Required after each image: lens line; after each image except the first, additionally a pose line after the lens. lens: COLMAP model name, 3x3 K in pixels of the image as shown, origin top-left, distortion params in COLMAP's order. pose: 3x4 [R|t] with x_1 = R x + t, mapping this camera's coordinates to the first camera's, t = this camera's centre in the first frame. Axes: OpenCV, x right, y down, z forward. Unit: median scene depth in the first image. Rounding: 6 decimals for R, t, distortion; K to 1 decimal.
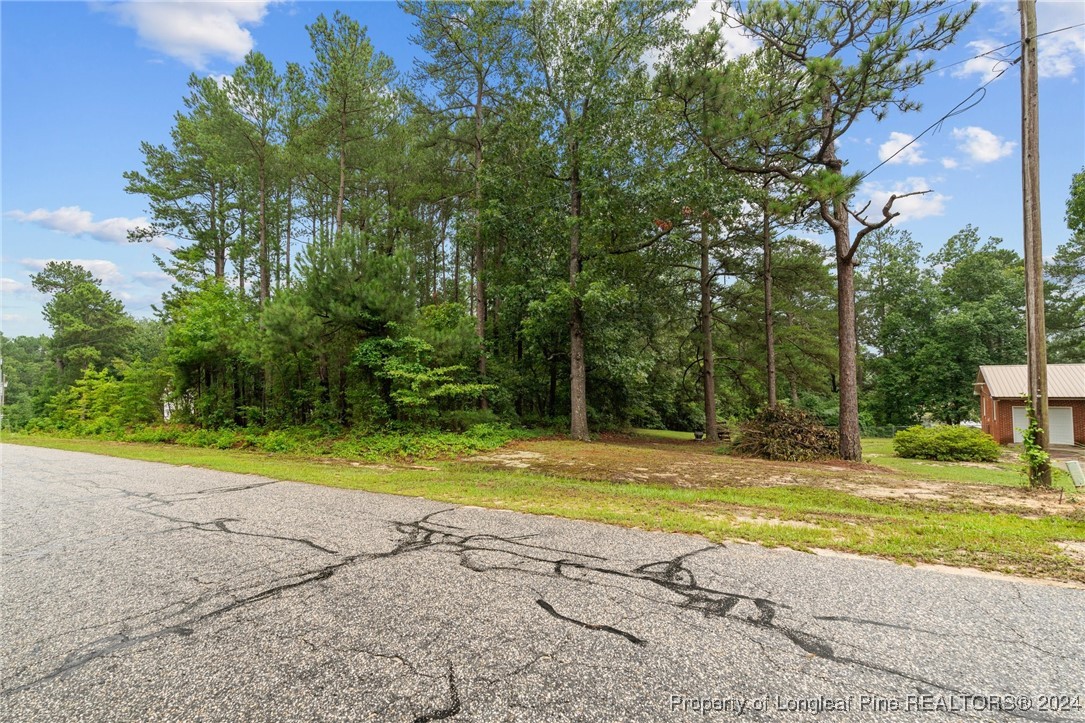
lens RADIAL K [[515.8, 0, 542.5], [0, 515.8, 361.5], [0, 0, 1]] dist [-0.003098, -0.000553]
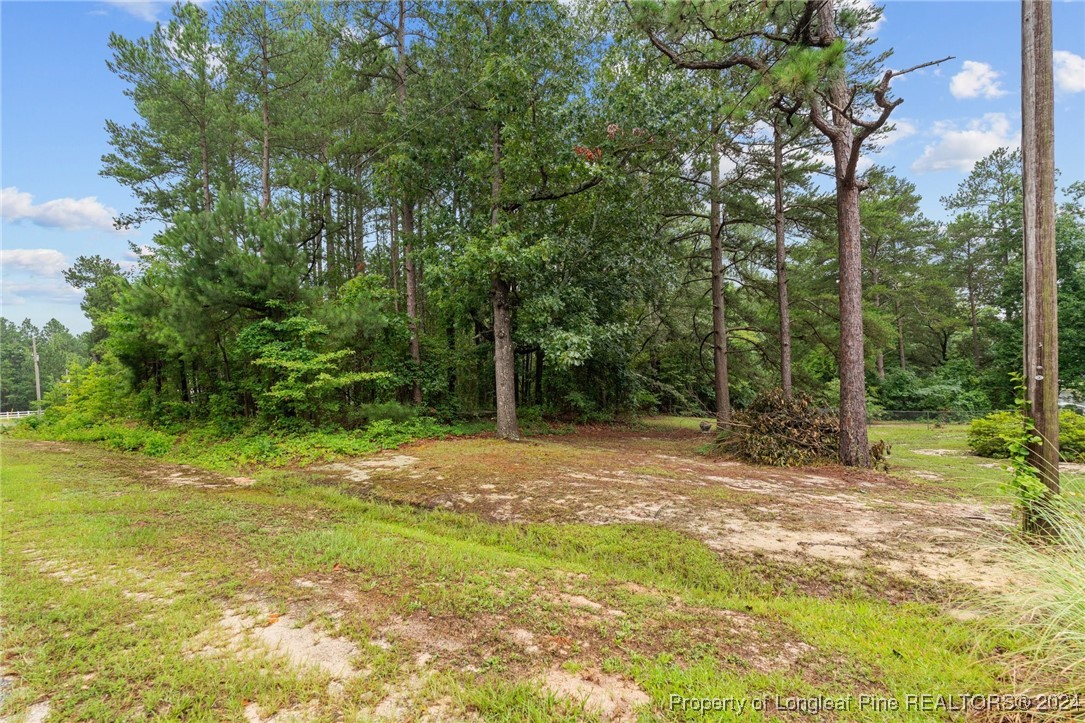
lens RADIAL K [[557.3, 0, 541.7], [0, 557.3, 369.6], [0, 0, 1]] dist [-0.002821, -0.000069]
pose [[0.988806, -0.025220, -0.147062, 0.213225], [0.032715, 0.998274, 0.048770, 0.004783], [0.145578, -0.053036, 0.987924, 0.135387]]
